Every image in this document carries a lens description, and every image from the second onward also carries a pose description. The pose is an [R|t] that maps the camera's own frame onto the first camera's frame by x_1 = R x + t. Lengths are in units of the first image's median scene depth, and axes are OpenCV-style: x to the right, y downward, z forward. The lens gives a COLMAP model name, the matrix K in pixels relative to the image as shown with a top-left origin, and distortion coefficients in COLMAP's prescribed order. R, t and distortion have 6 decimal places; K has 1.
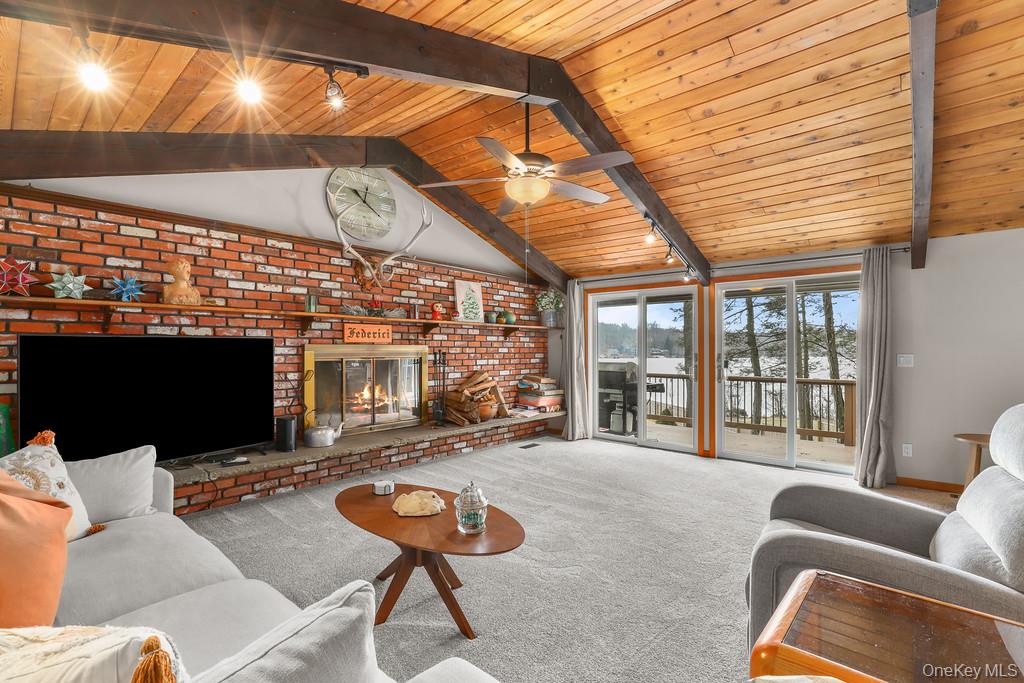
lens RADIAL K [[468.5, 0, 512.3], [0, 468.5, 343.5], [0, 0, 1]] dist [-0.020708, 0.001275]
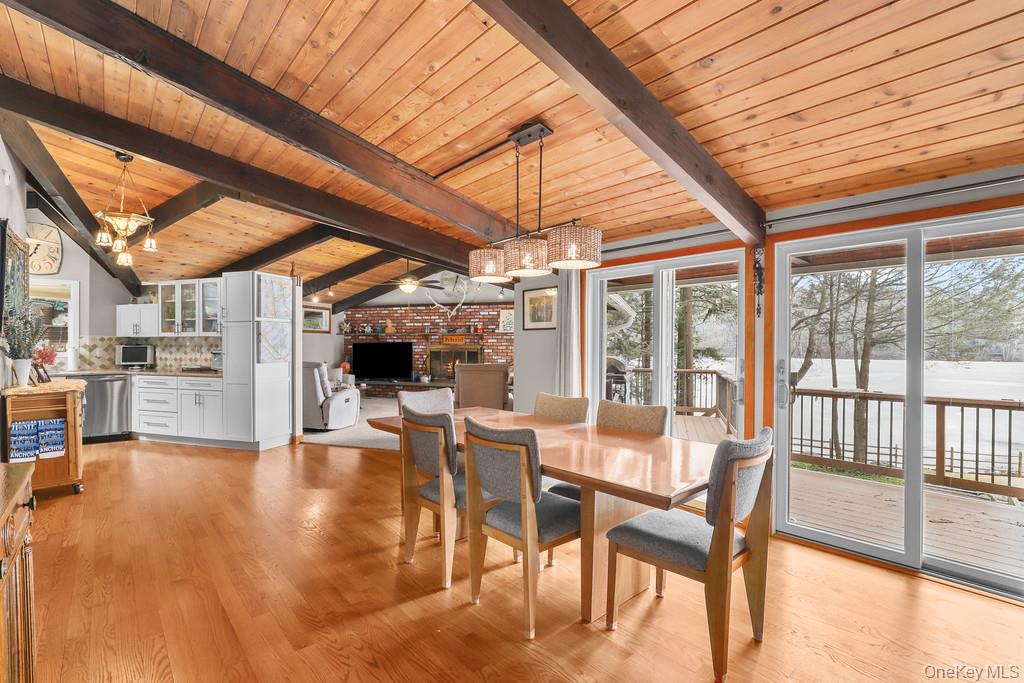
lens RADIAL K [[468.5, 0, 507.7], [0, 468.5, 346.3], [0, 0, 1]] dist [-0.020708, 0.001275]
pose [[0.383520, -0.002717, -0.923529, 1.795244], [0.001608, 0.999996, -0.002275, 0.015143], [0.923531, -0.000612, 0.383523, 0.339568]]
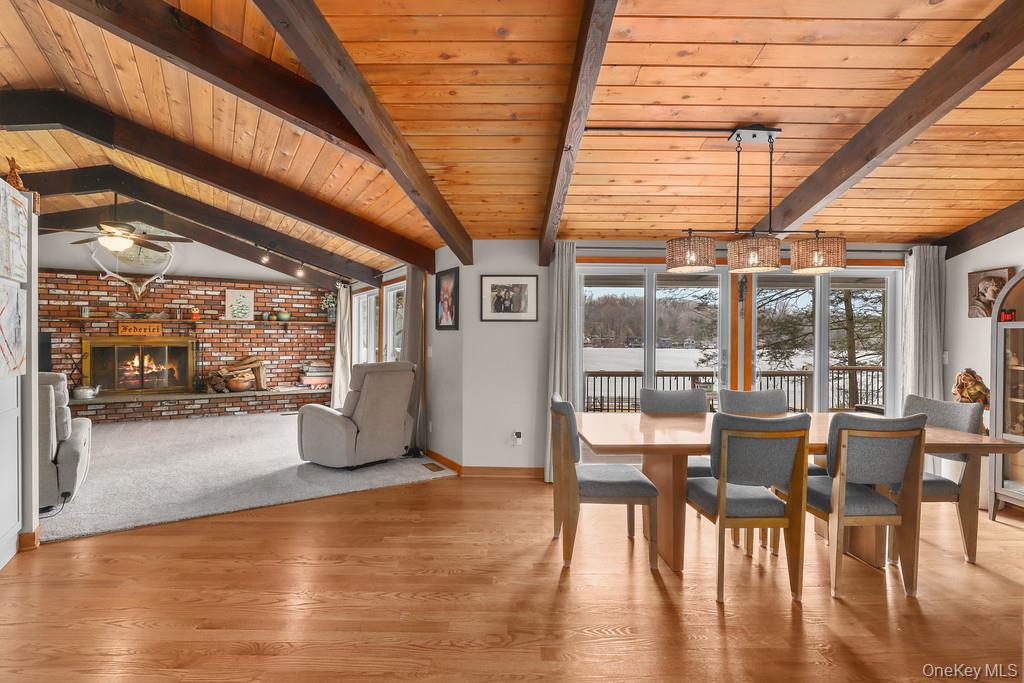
lens RADIAL K [[468.5, 0, 510.8], [0, 468.5, 342.1], [0, 0, 1]] dist [-0.020708, 0.001275]
pose [[0.947099, -0.000846, -0.320941, 1.232337], [0.005333, 0.999900, 0.013103, 0.006605], [0.320898, -0.014122, 0.947009, -0.035655]]
